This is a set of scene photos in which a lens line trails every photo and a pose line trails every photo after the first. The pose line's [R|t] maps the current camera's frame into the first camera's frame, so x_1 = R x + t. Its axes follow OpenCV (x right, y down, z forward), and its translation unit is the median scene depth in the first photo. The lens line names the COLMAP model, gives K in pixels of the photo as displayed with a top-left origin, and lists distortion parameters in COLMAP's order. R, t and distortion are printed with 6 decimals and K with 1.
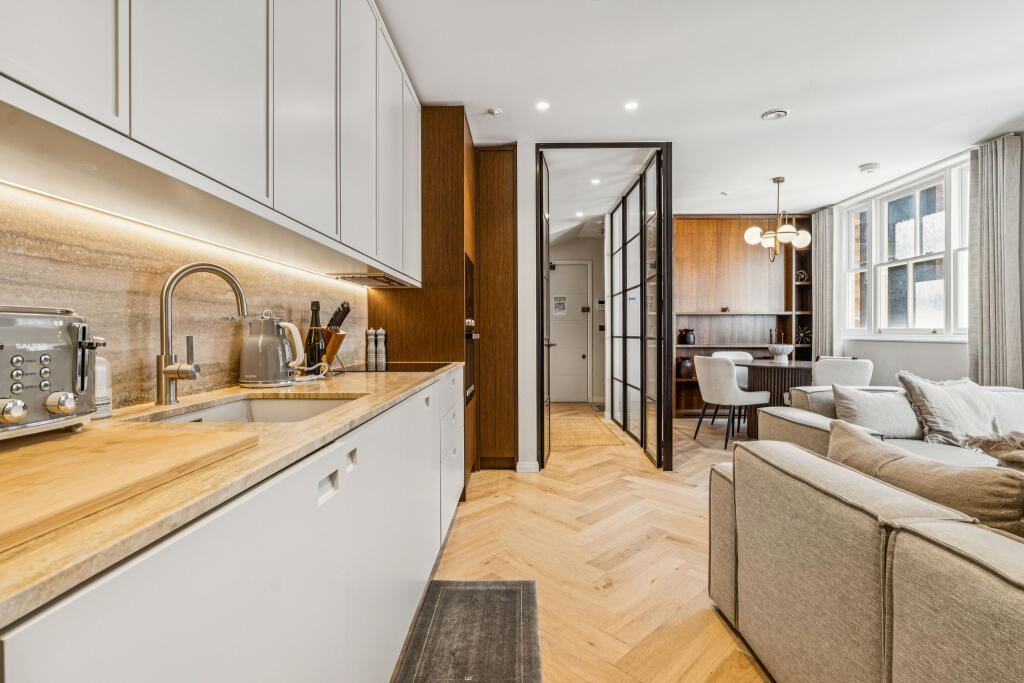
lens RADIAL K [[482.9, 0, 514.8], [0, 482.9, 332.3], [0, 0, 1]] dist [-0.002198, -0.001296]
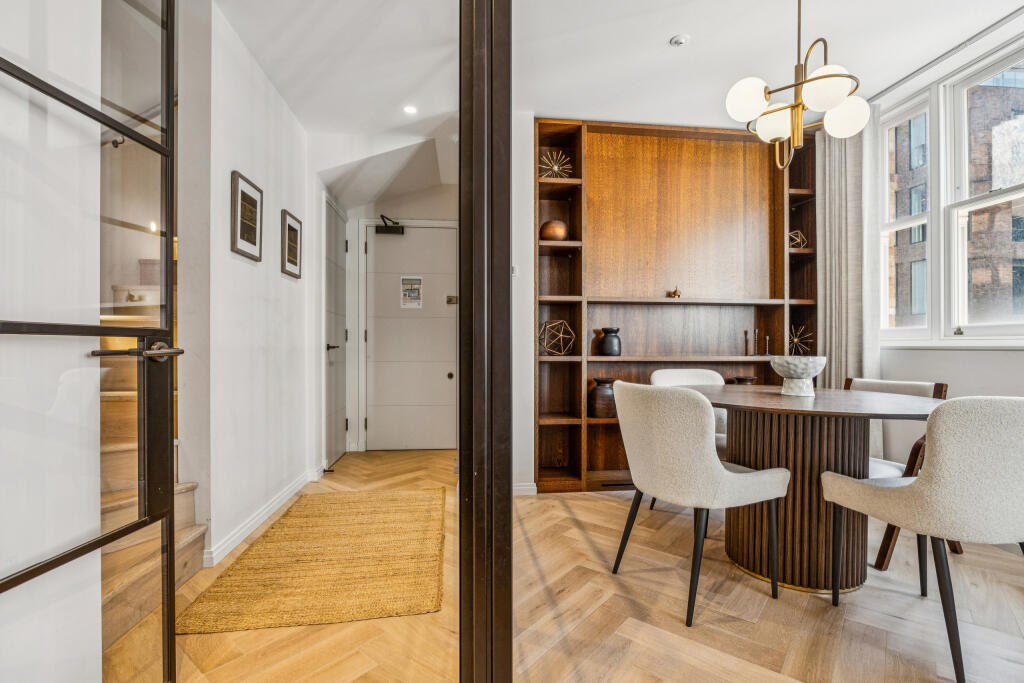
lens RADIAL K [[482.9, 0, 516.4], [0, 482.9, 338.1], [0, 0, 1]] dist [-0.002198, -0.001296]
pose [[0.991746, 0.007190, 0.128015, 0.185495], [-0.005492, 0.999892, -0.013613, 0.013113], [-0.128099, 0.012798, 0.991679, 0.470527]]
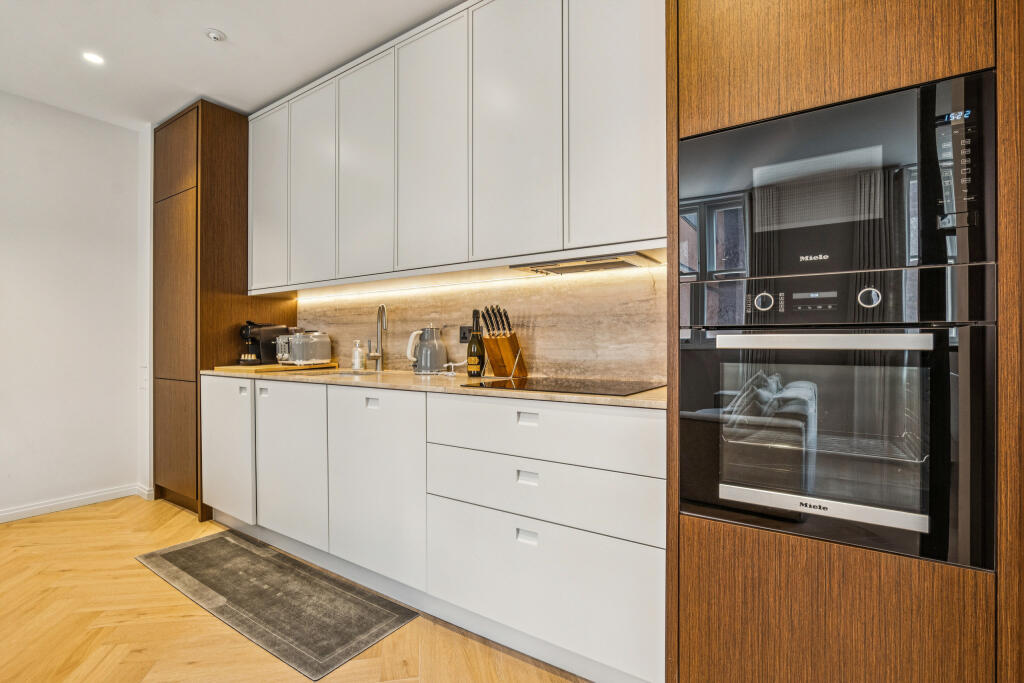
lens RADIAL K [[482.9, 0, 505.6], [0, 482.9, 342.3], [0, 0, 1]] dist [-0.002198, -0.001296]
pose [[-0.562647, 0.001210, -0.826697, 0.456768], [0.001945, 0.999998, 0.000139, 0.011522], [0.826695, -0.001530, -0.562648, 1.574872]]
